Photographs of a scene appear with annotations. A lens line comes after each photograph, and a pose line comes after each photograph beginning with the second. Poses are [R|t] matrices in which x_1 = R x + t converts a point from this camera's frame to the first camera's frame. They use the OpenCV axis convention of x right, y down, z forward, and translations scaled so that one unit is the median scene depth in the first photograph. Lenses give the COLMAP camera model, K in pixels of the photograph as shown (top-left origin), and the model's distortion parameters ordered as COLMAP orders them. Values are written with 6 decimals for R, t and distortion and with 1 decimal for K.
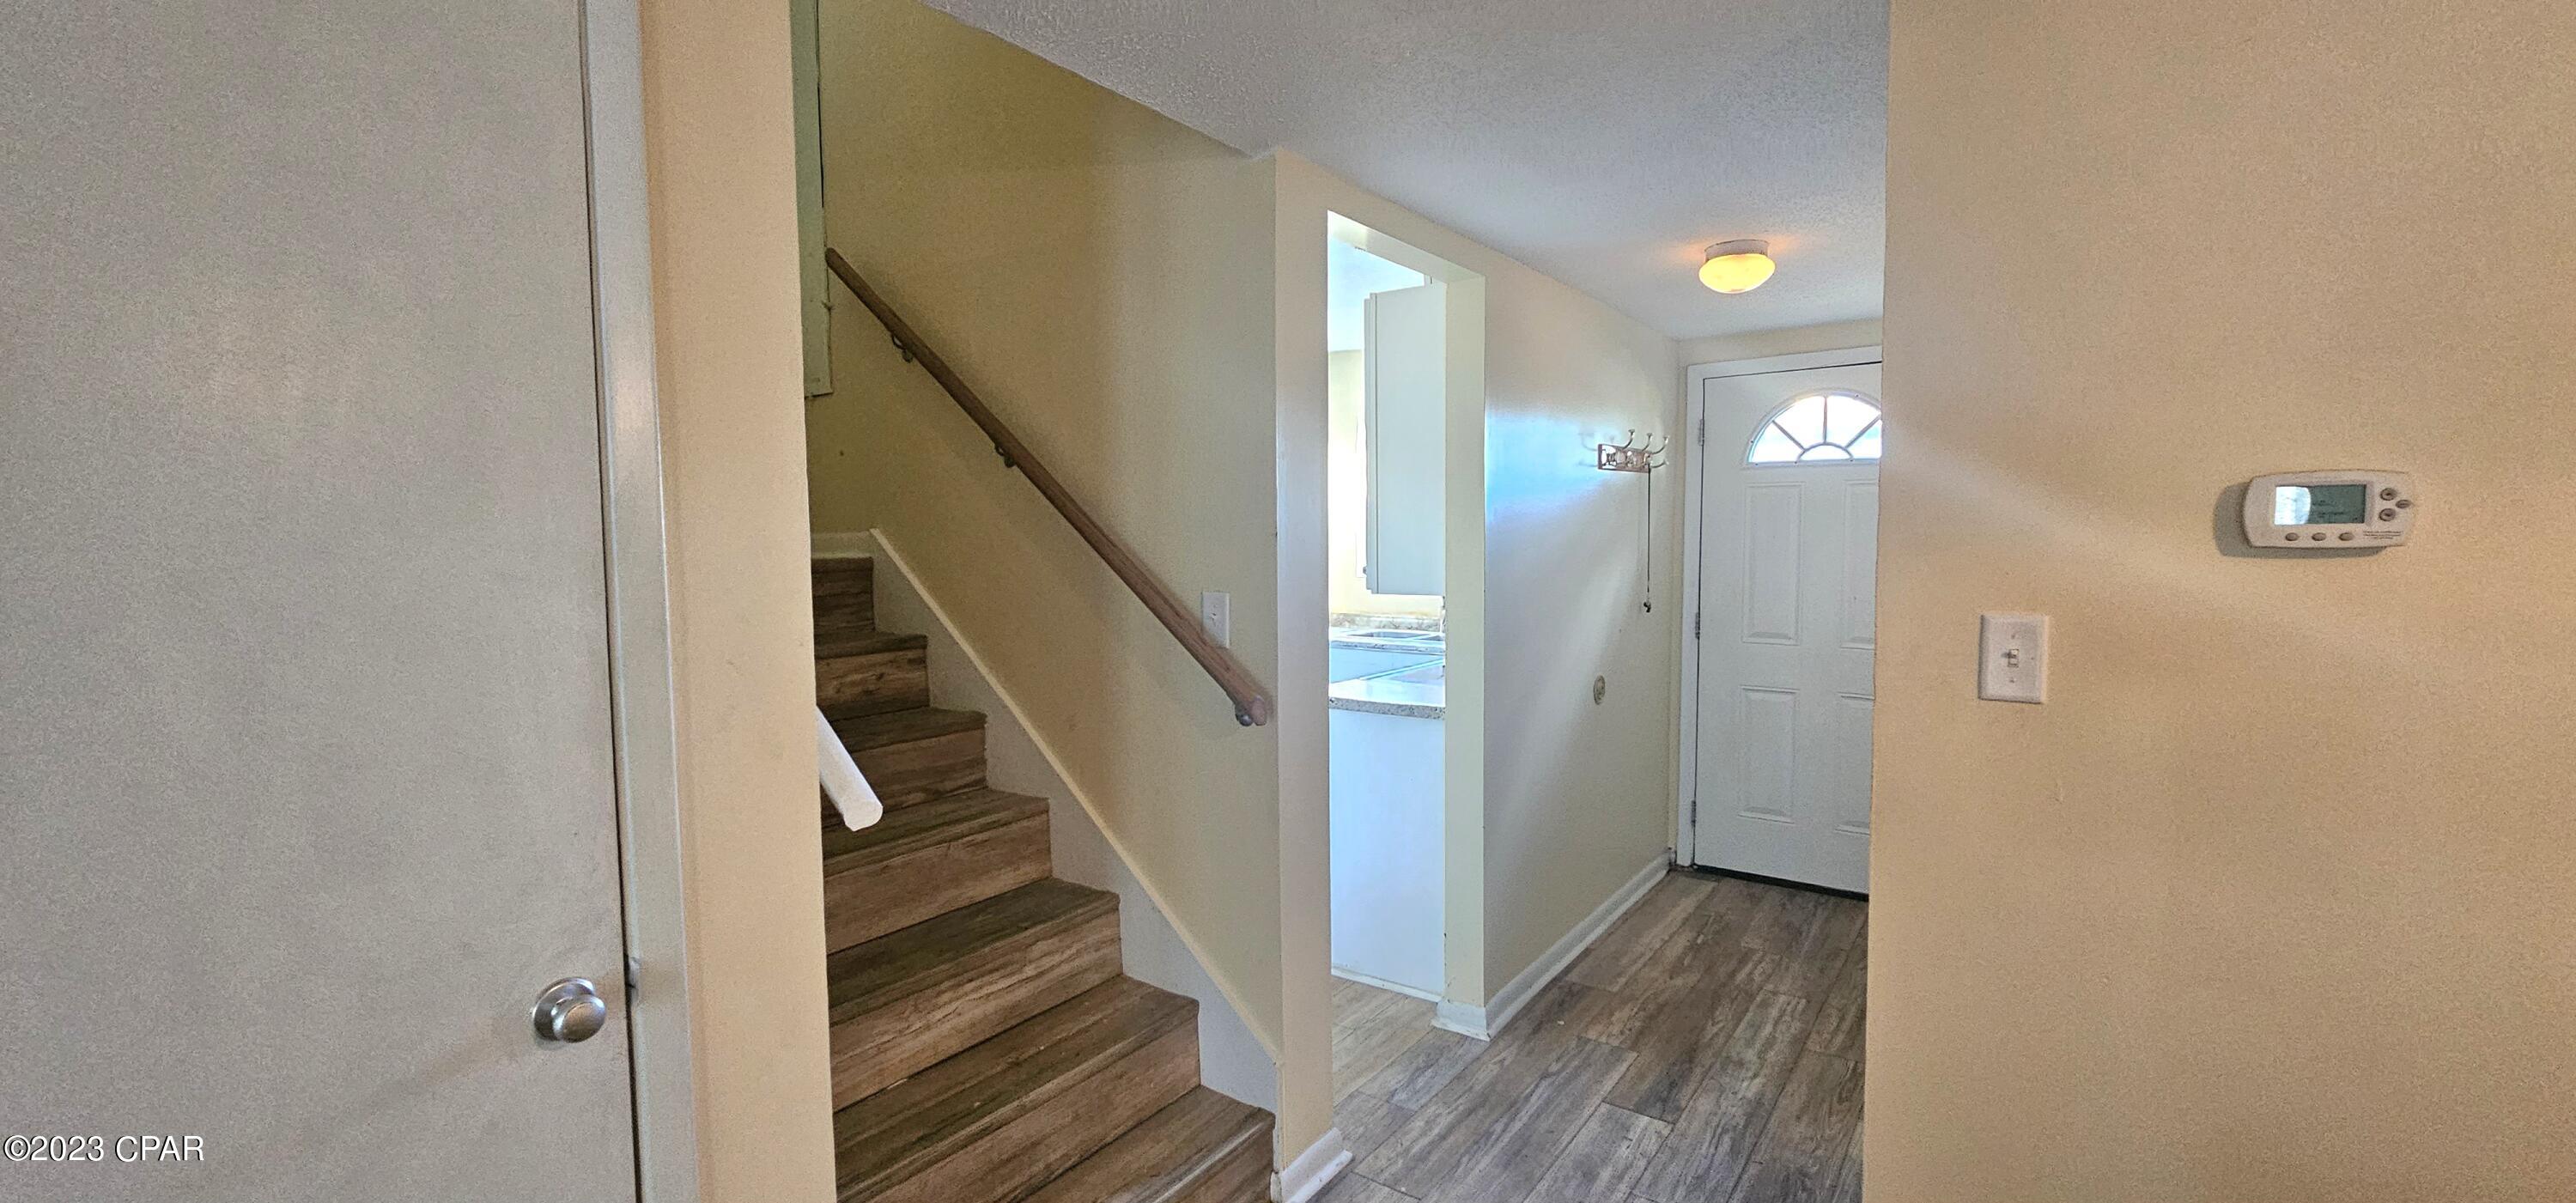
lens RADIAL K [[1057.3, 0, 1288.4], [0, 1057.3, 600.7], [0, 0, 1]] dist [-0.003506, 0.001540]
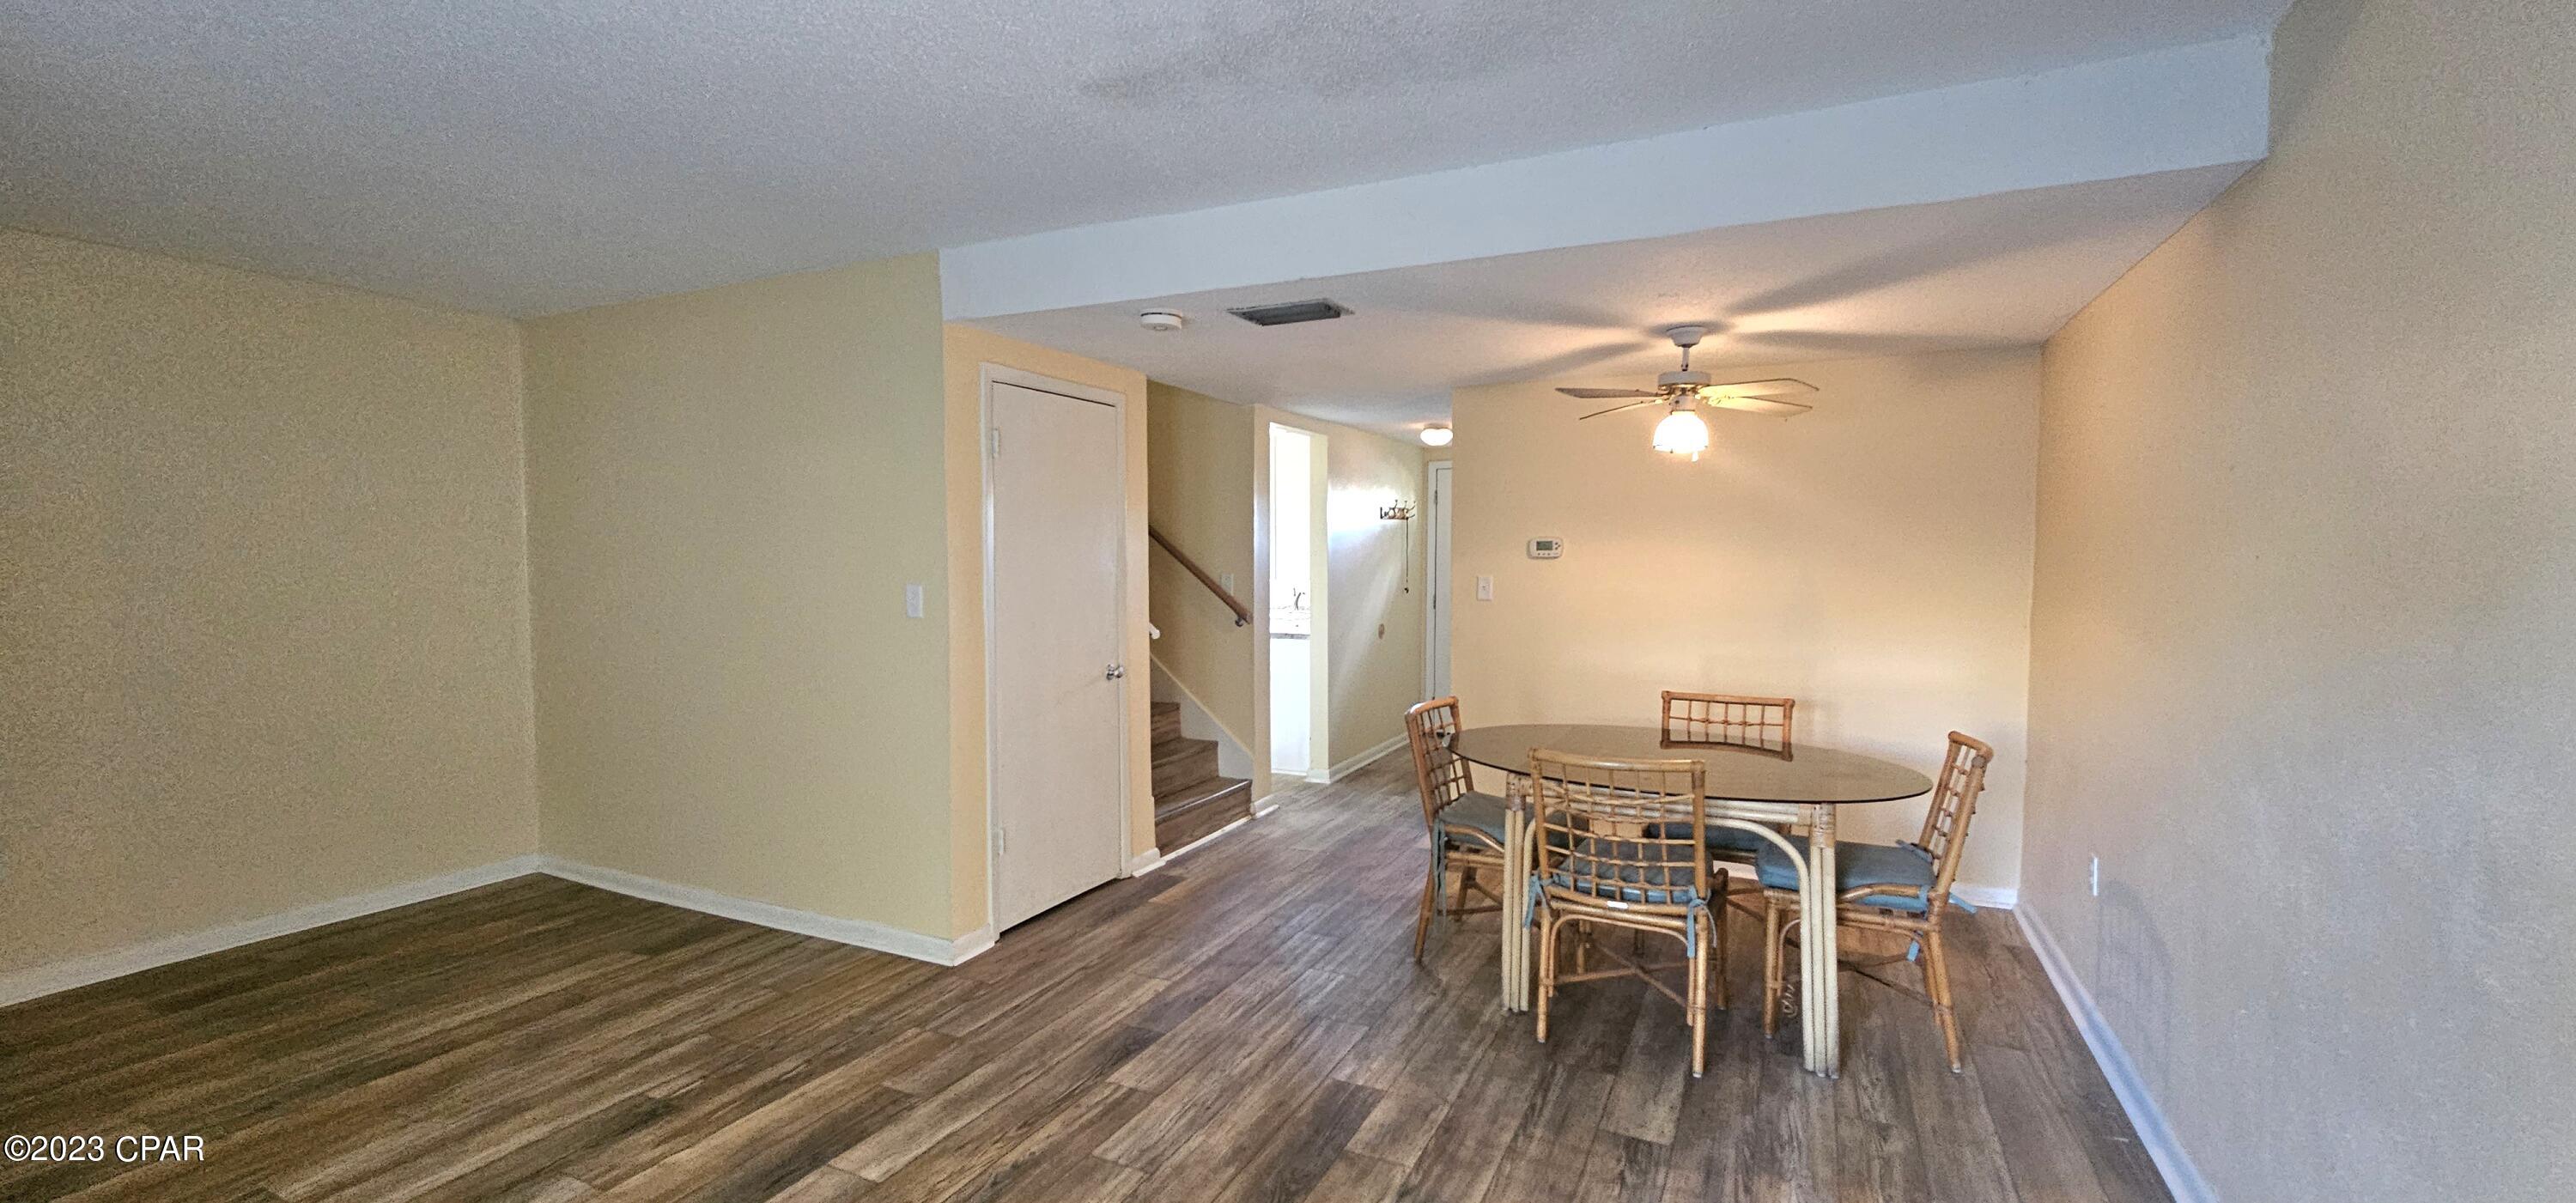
lens RADIAL K [[1057.3, 0, 1298.3], [0, 1057.3, 599.8], [0, 0, 1]] dist [-0.003506, 0.001540]
pose [[0.982063, 0.000795, 0.188549, -0.237909], [0.002184, 0.999876, -0.015589, 0.058954], [-0.188538, 0.015722, 0.981940, -0.939496]]
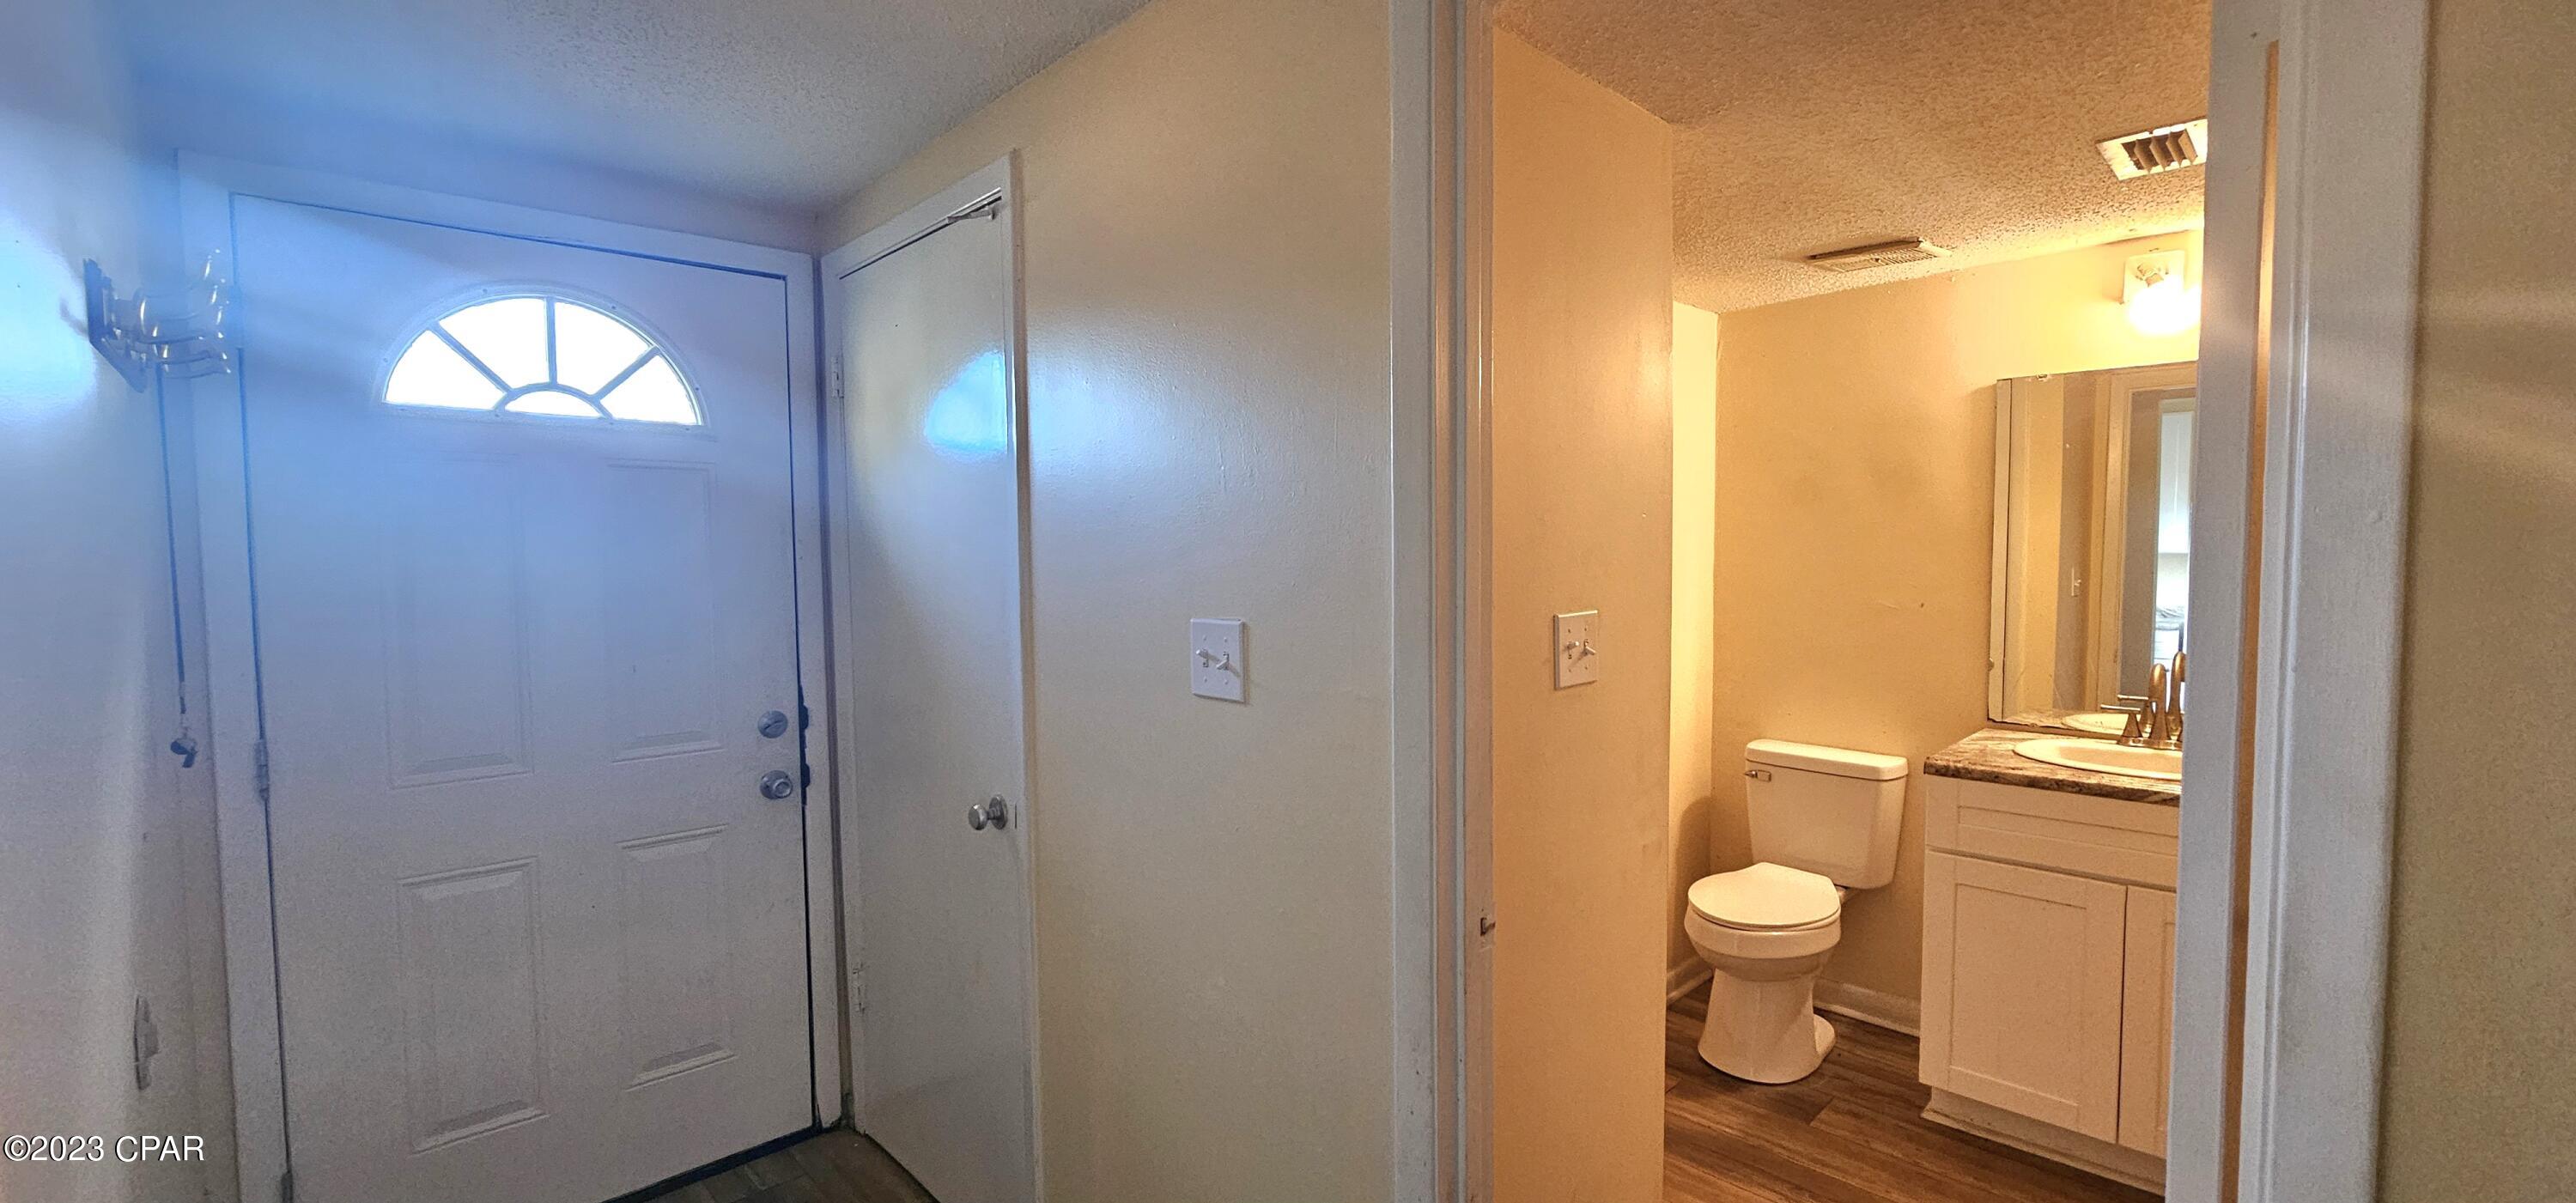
lens RADIAL K [[1057.3, 0, 1286.0], [0, 1057.3, 586.1], [0, 0, 1]] dist [-0.003506, 0.001540]
pose [[0.179840, -0.041659, 0.982813, 0.046341], [0.076923, 0.996639, 0.028169, -0.034878], [-0.980684, 0.070535, 0.182440, 0.557022]]
